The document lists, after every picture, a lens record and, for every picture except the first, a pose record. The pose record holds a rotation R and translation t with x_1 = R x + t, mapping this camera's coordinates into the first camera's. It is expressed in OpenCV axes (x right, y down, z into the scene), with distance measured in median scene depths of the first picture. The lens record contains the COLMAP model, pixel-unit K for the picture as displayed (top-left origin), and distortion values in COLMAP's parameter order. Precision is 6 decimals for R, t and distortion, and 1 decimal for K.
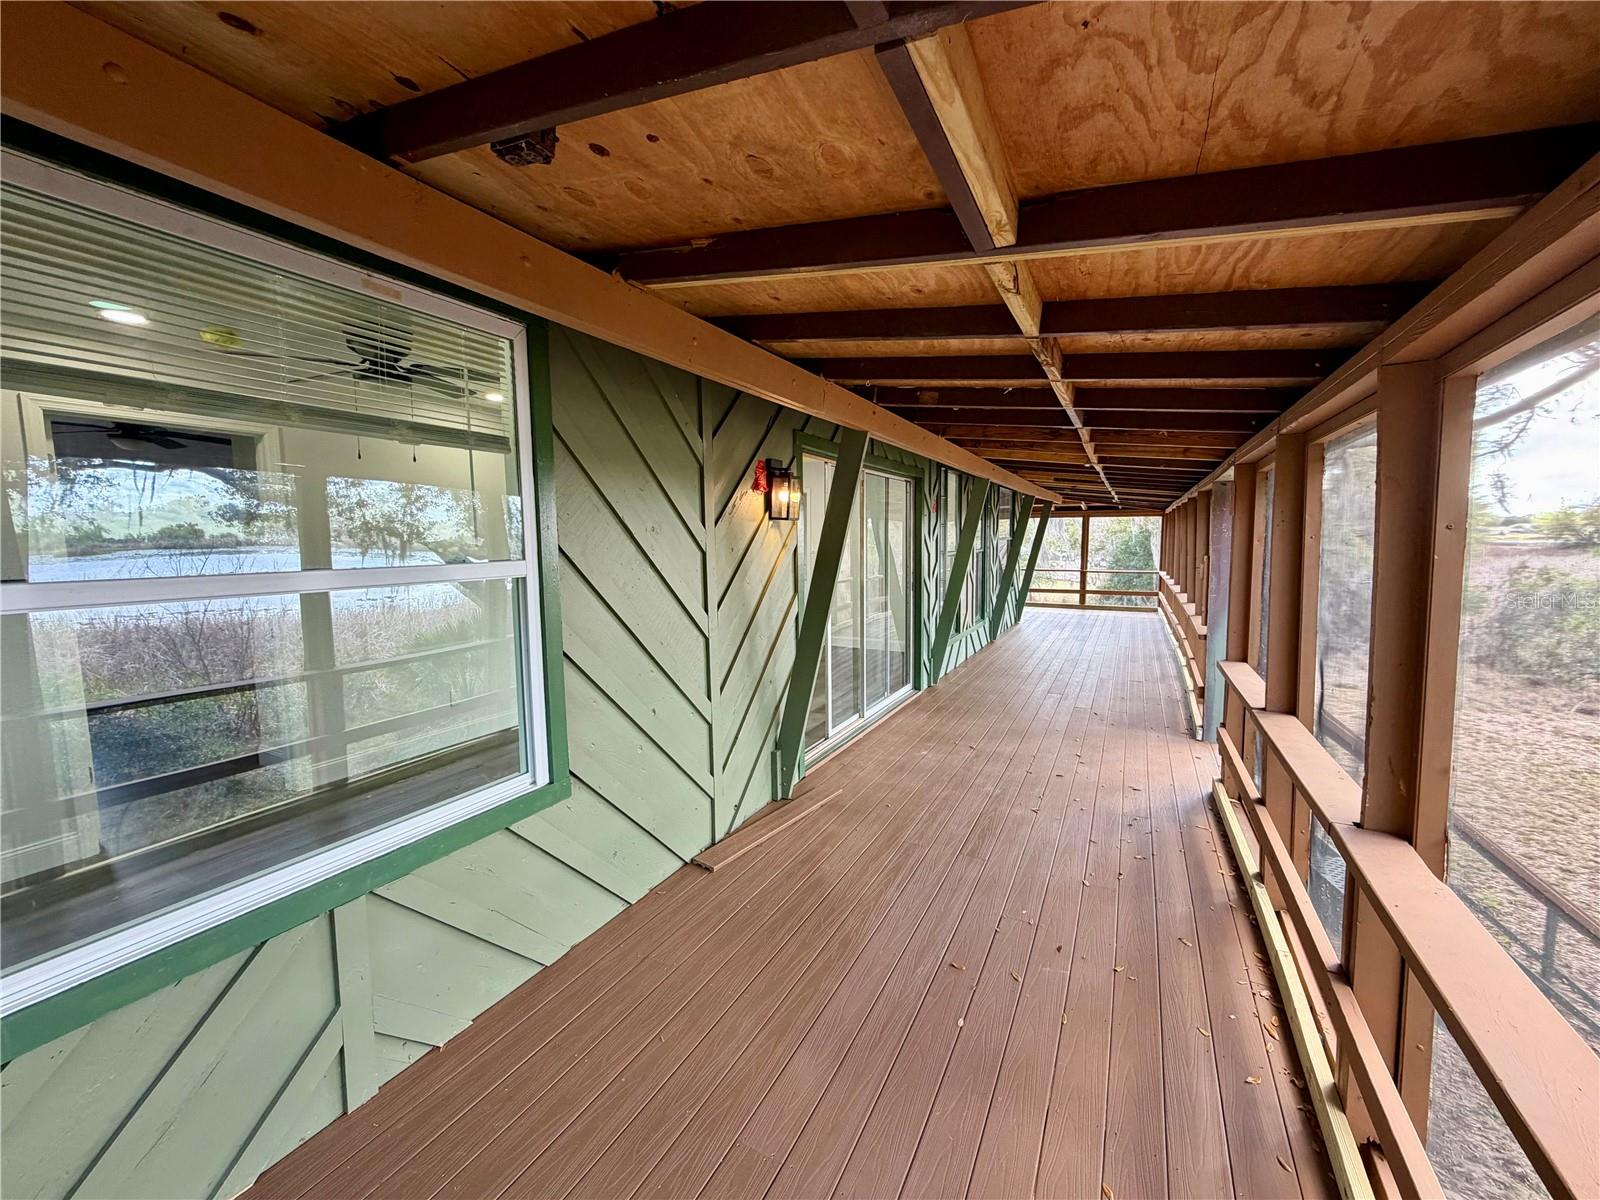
lens RADIAL K [[638.6, 0, 798.7], [0, 638.6, 602.2], [0, 0, 1]] dist [0.001859, -0.000479]
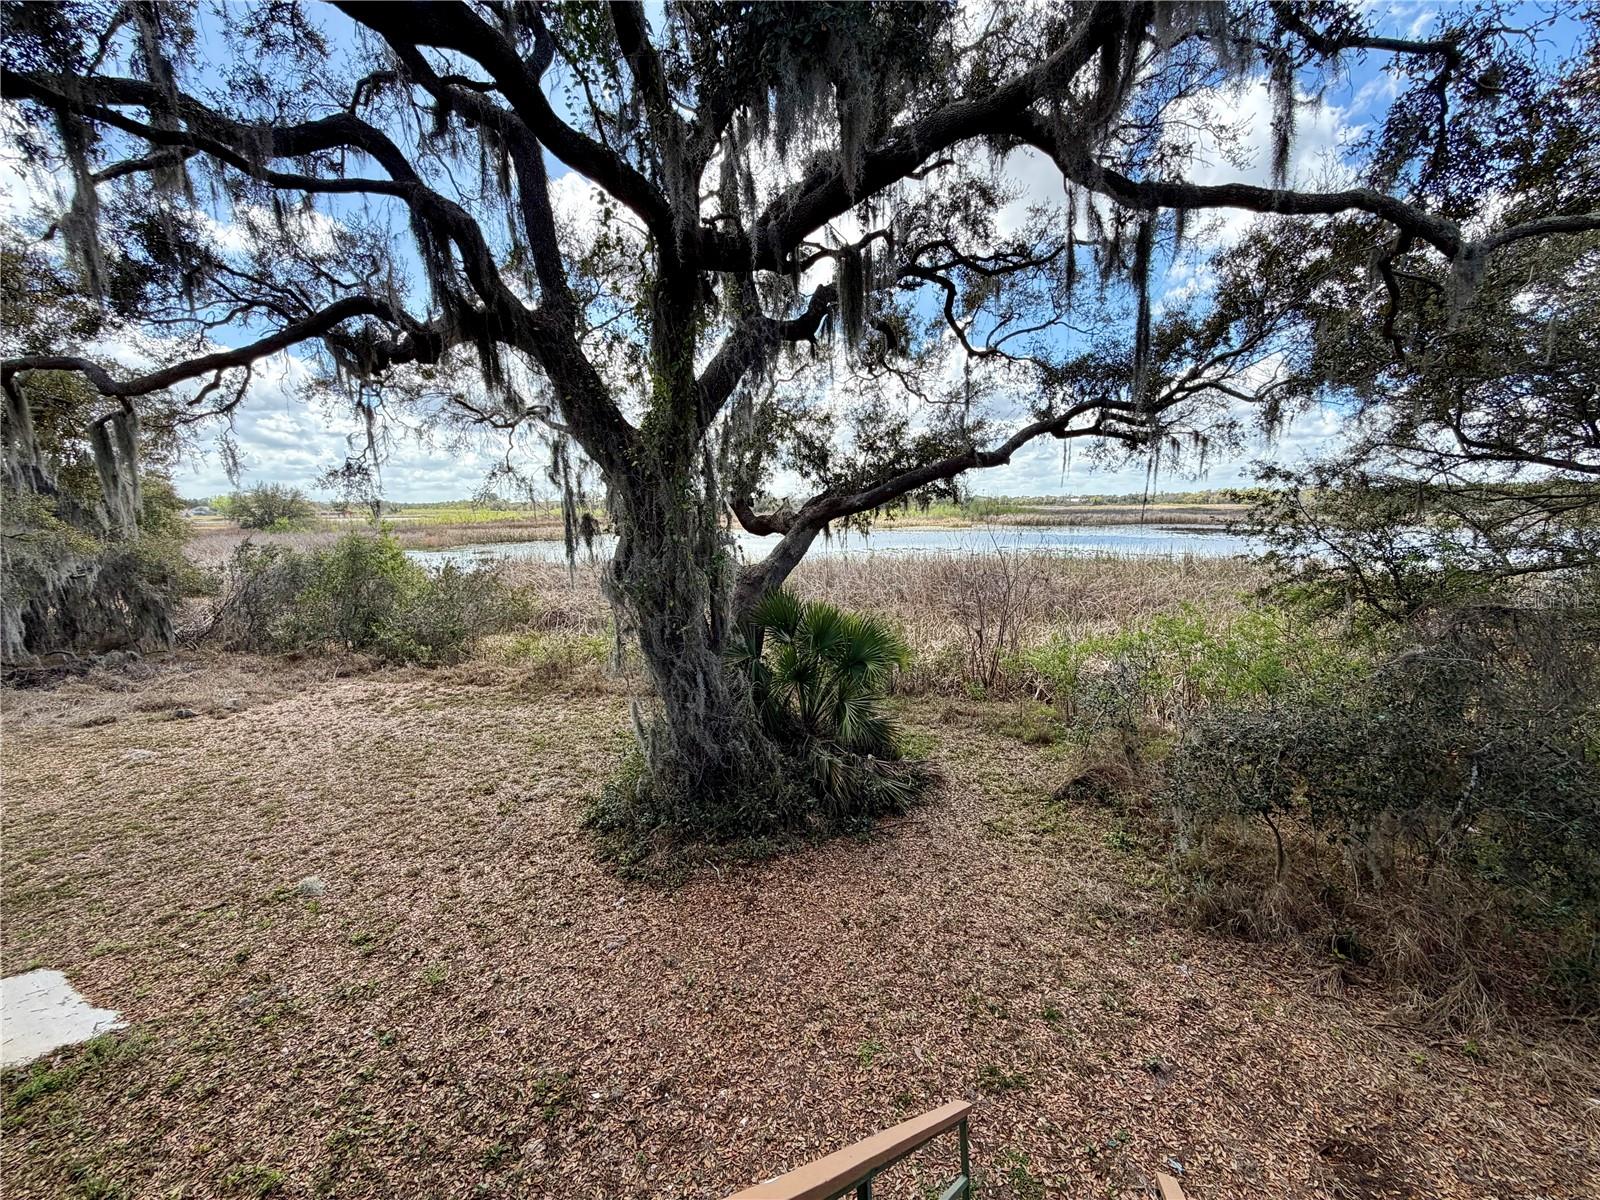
lens RADIAL K [[638.6, 0, 798.7], [0, 638.6, 602.2], [0, 0, 1]] dist [0.001859, -0.000479]
pose [[-0.018703, -0.141005, 0.989832, 0.150838], [0.113886, 0.983262, 0.142220, -0.014783], [-0.993318, 0.115388, -0.002331, 0.206334]]
